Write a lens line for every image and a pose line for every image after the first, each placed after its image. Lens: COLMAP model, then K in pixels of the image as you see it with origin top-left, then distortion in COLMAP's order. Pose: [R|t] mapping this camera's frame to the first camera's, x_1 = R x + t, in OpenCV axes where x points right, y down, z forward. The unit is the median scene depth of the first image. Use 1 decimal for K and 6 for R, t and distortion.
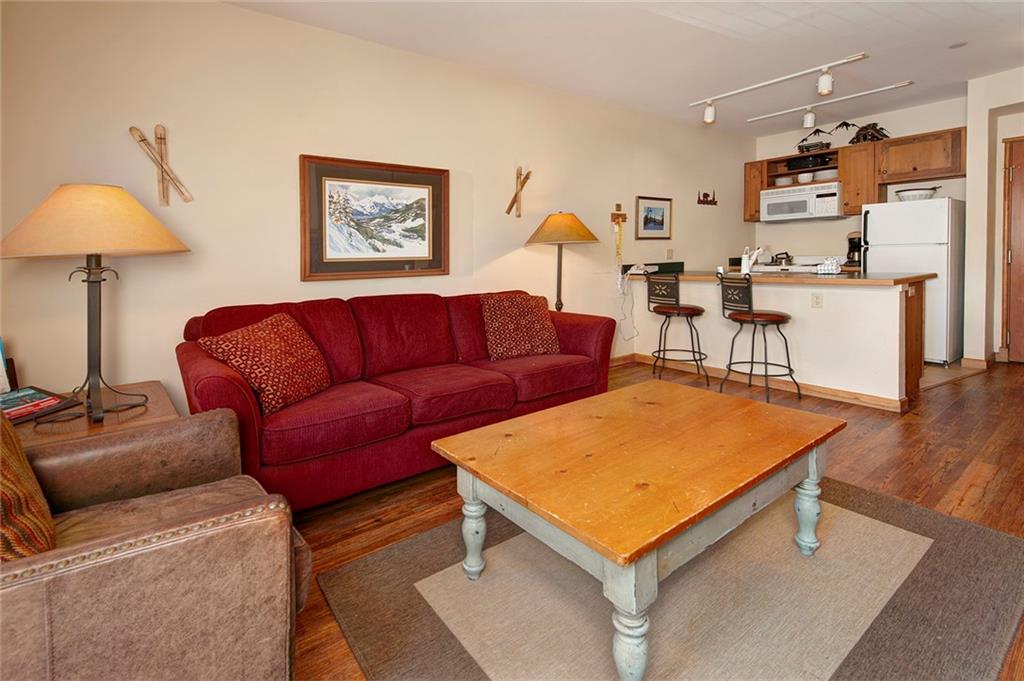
lens RADIAL K [[484.4, 0, 480.8], [0, 484.4, 270.0], [0, 0, 1]] dist [0.001141, -0.000859]
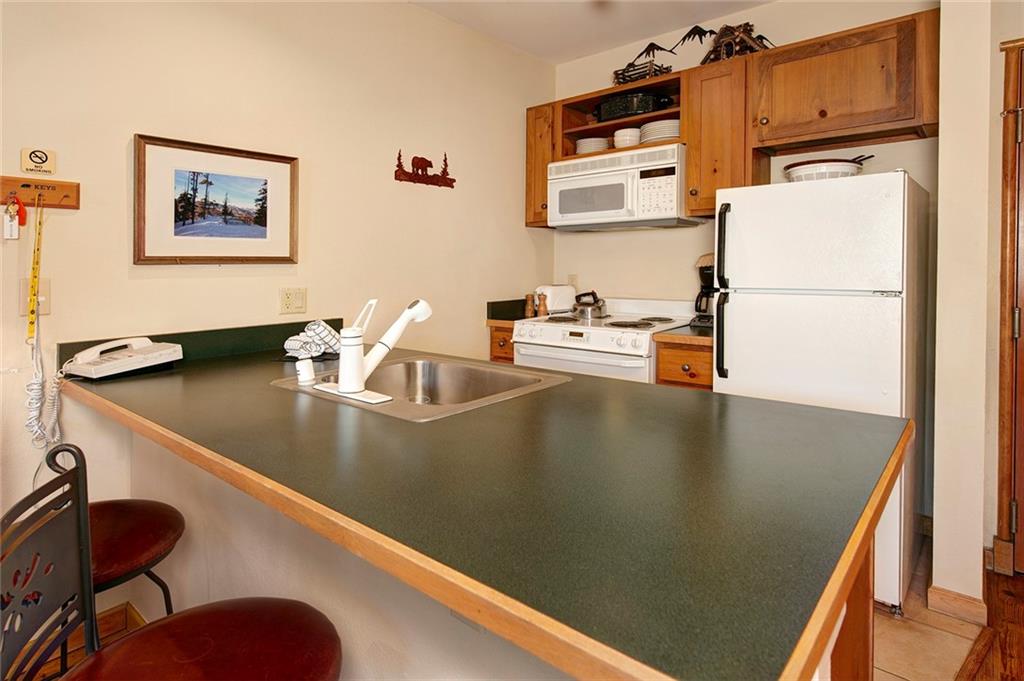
lens RADIAL K [[560.8, 0, 505.2], [0, 560.8, 277.6], [0, 0, 1]] dist [0.001140, -0.000559]
pose [[0.971530, 0.011828, 0.236619, 0.502318], [-0.008847, 0.999868, -0.013656, -0.051521], [-0.236750, 0.011174, 0.971506, 0.581260]]
